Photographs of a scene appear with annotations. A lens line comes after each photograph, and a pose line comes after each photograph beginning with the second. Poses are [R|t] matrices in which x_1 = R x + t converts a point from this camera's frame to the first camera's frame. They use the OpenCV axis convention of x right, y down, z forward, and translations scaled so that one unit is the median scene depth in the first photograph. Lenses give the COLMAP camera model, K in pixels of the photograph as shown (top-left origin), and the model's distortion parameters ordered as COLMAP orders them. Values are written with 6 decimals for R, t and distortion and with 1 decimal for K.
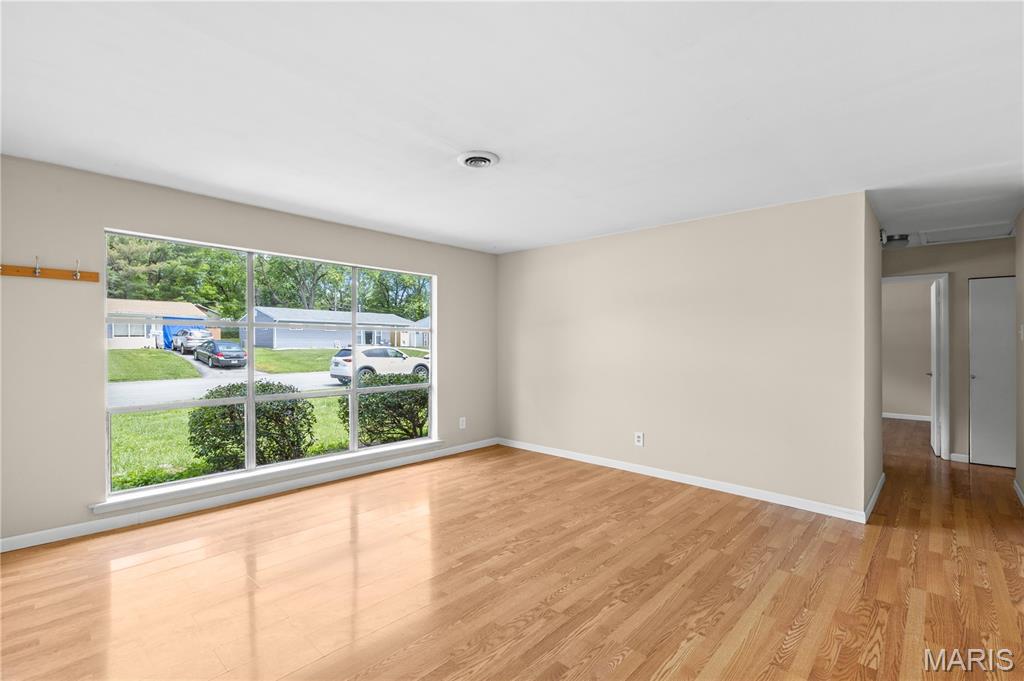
lens RADIAL K [[465.4, 0, 529.9], [0, 465.4, 336.5], [0, 0, 1]] dist [0.007891, -0.000123]
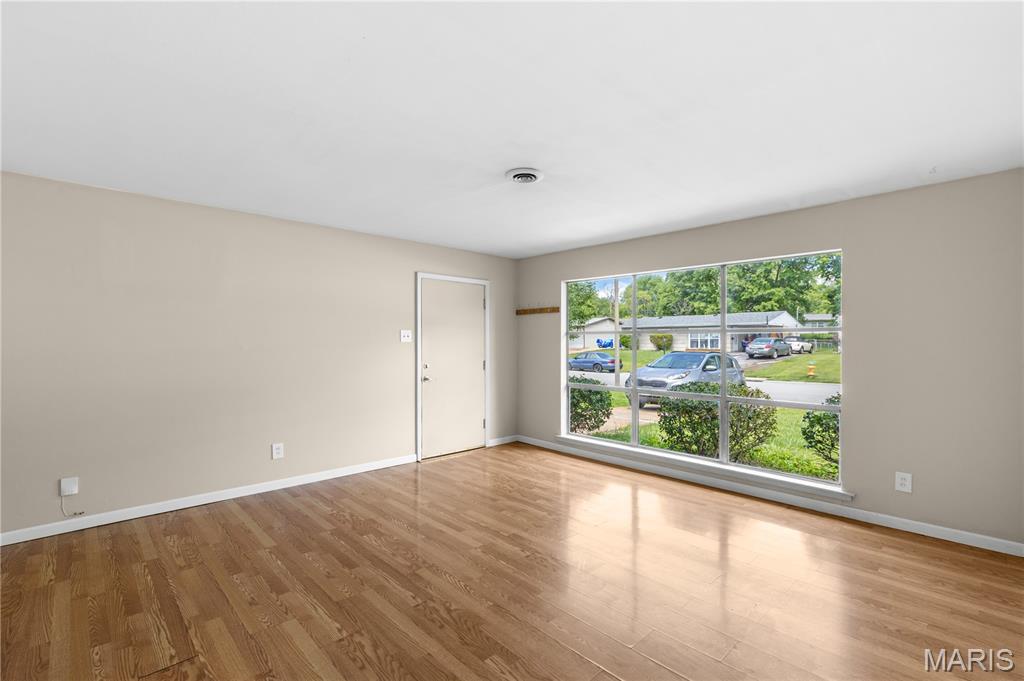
lens RADIAL K [[465.4, 0, 503.7], [0, 465.4, 337.8], [0, 0, 1]] dist [0.007891, -0.000123]
pose [[-0.095669, -0.017649, -0.995257, 1.034829], [0.007783, 0.999799, -0.018478, 0.016804], [0.995383, -0.009514, -0.095513, 1.125526]]
